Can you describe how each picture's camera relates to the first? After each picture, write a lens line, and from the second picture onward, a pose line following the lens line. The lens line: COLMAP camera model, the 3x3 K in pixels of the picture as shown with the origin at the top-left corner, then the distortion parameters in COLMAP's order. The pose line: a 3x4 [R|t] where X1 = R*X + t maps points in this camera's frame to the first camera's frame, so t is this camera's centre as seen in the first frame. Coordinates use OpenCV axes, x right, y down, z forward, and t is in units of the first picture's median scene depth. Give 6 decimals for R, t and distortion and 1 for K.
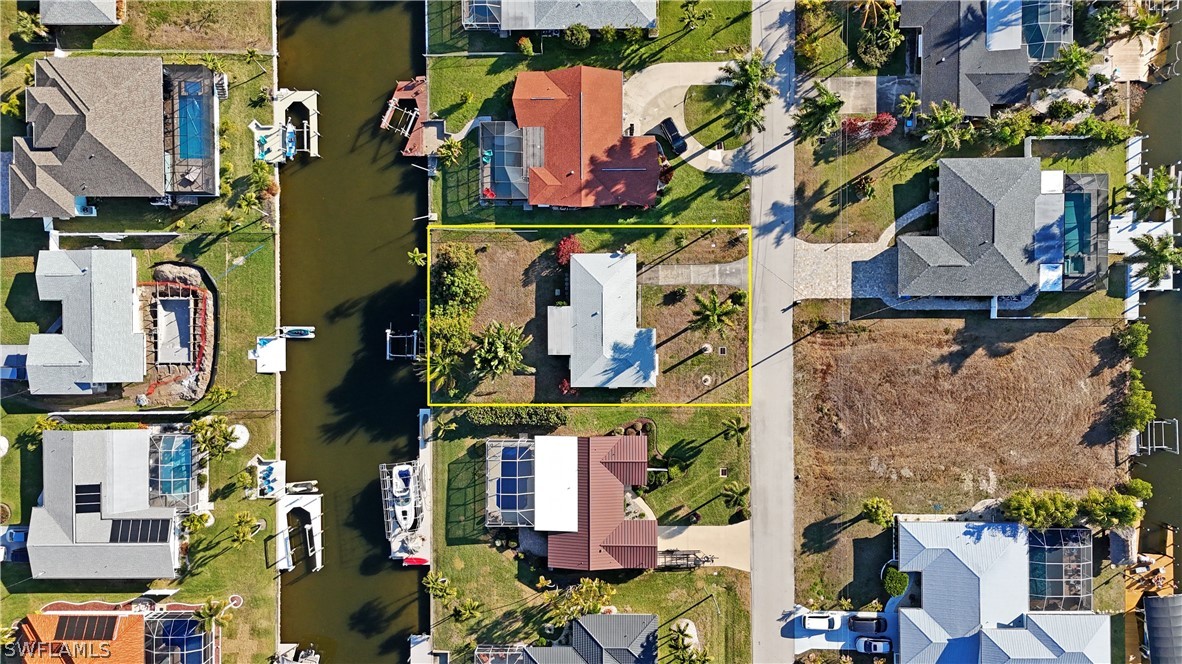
lens RADIAL K [[869.0, 0, 591.0], [0, 869.0, 332.0], [0, 0, 1]] dist [0.067243, -0.064057]
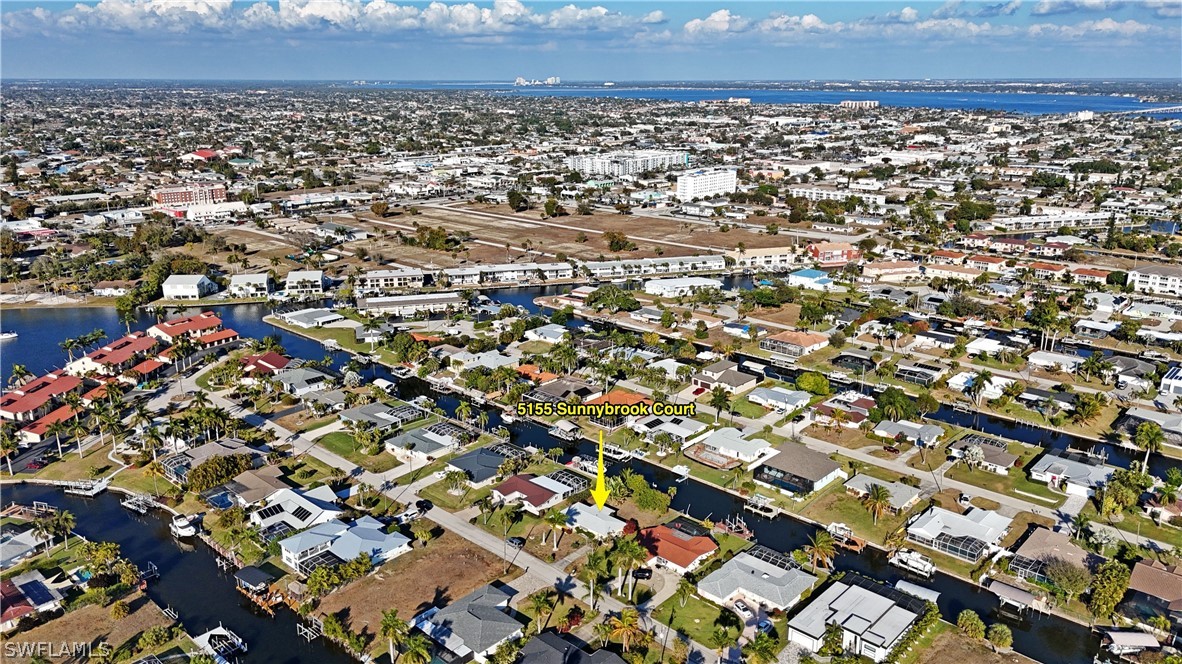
lens RADIAL K [[856.8, 0, 591.0], [0, 856.8, 332.0], [0, 0, 1]] dist [0.115511, -0.168825]
pose [[-0.678442, 0.230526, -0.697549, 1.271307], [-0.734593, -0.200672, 0.648154, -1.185614], [0.009438, 0.952150, 0.305487, -0.012291]]
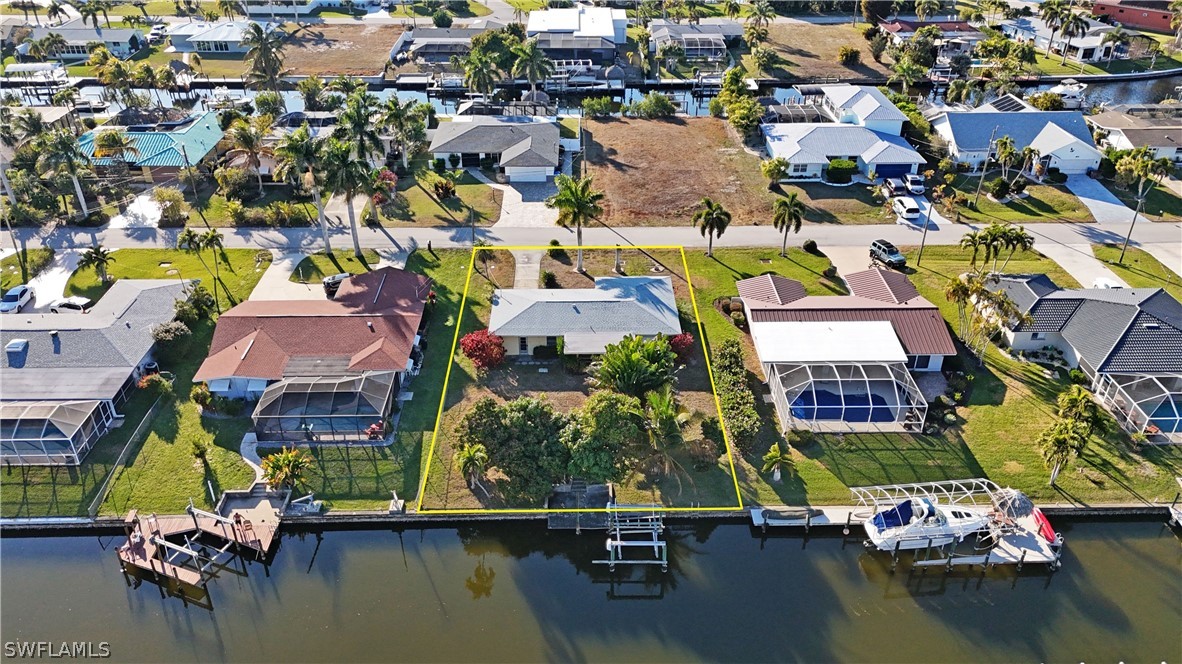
lens RADIAL K [[882.1, 0, 591.0], [0, 882.1, 332.0], [0, 0, 1]] dist [0.131652, -0.067196]
pose [[-0.015426, -0.495296, 0.868587, -0.621352], [0.999785, -0.019700, 0.006522, -0.012525], [0.013881, 0.868501, 0.495494, 0.639877]]
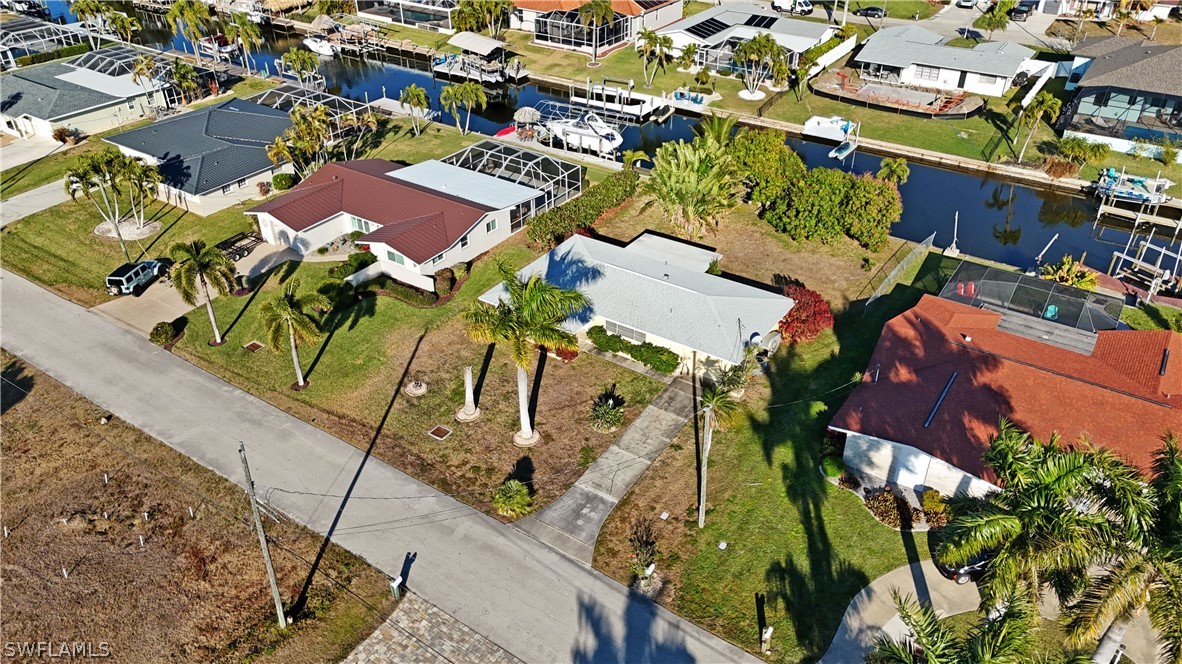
lens RADIAL K [[869.0, 0, 591.0], [0, 869.0, 332.0], [0, 0, 1]] dist [0.067243, -0.064057]
pose [[-0.562025, 0.471359, -0.679668, 0.379992], [-0.827083, -0.312454, 0.467232, -0.225616], [0.007869, 0.824738, 0.565460, 0.719661]]
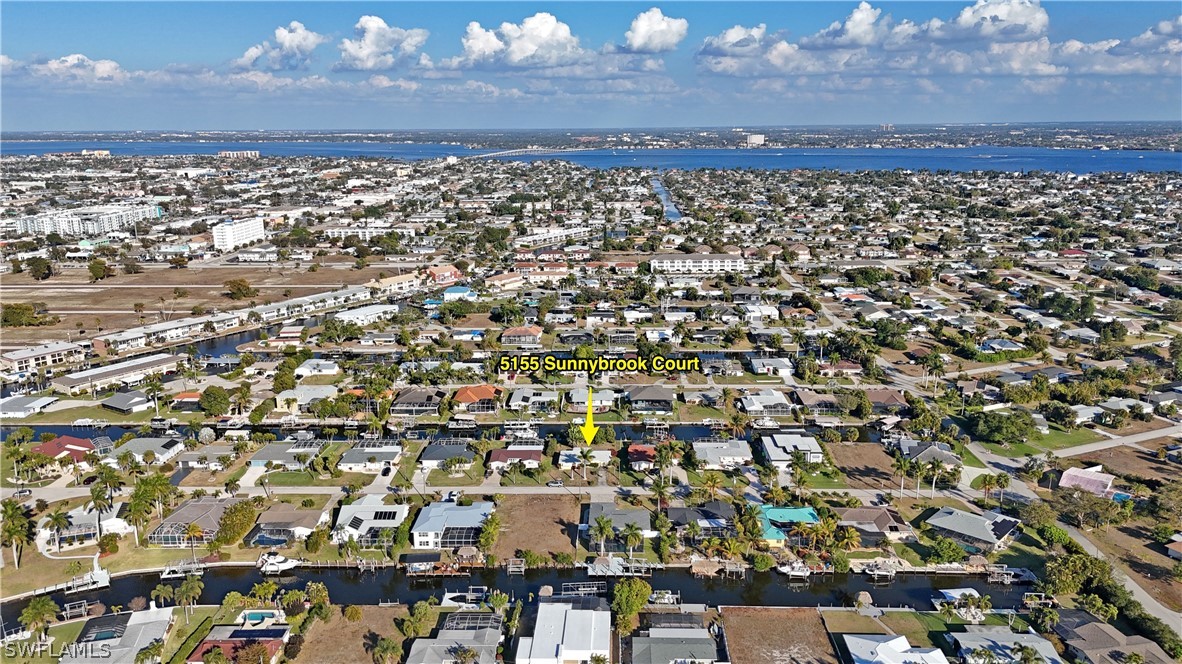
lens RADIAL K [[856.8, 0, 591.0], [0, 856.8, 332.0], [0, 0, 1]] dist [0.115511, -0.168825]
pose [[-0.037275, 0.256685, -0.965776, 2.373904], [-0.999305, -0.009215, 0.036119, -0.118493], [0.000372, 0.966451, 0.256850, -0.025263]]
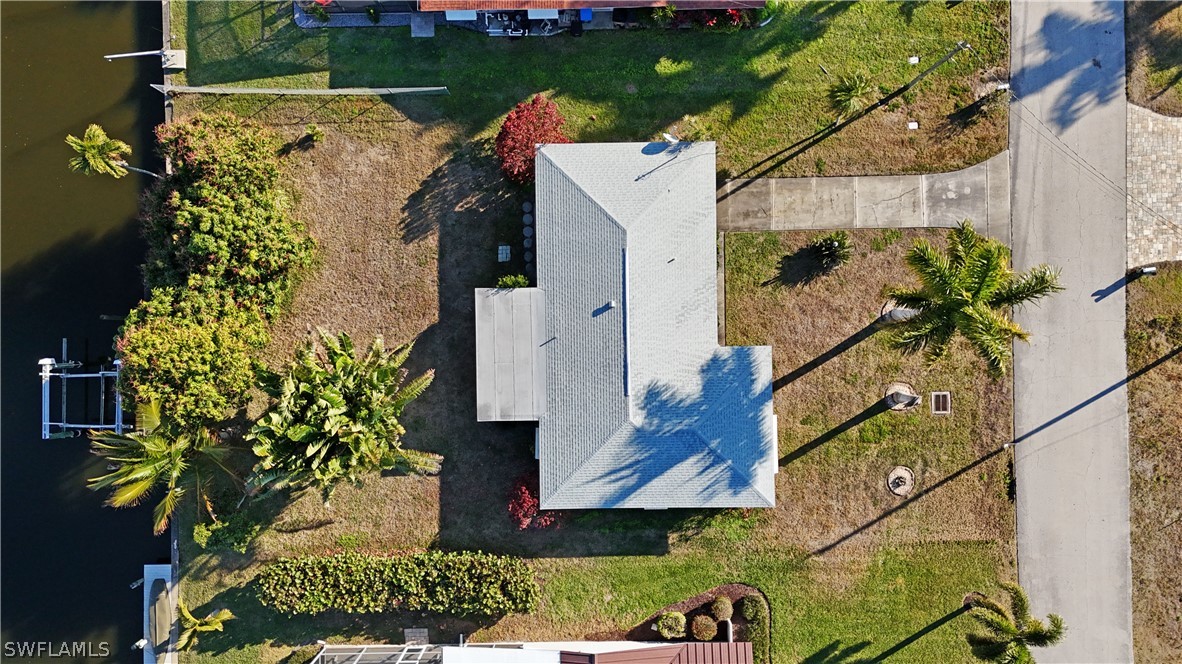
lens RADIAL K [[869.0, 0, 591.0], [0, 869.0, 332.0], [0, 0, 1]] dist [0.067243, -0.064057]
pose [[0.999786, -0.011856, 0.016981, -0.007121], [0.012138, 0.999788, -0.016604, -0.004659], [-0.016781, 0.016806, 0.999718, 0.621548]]
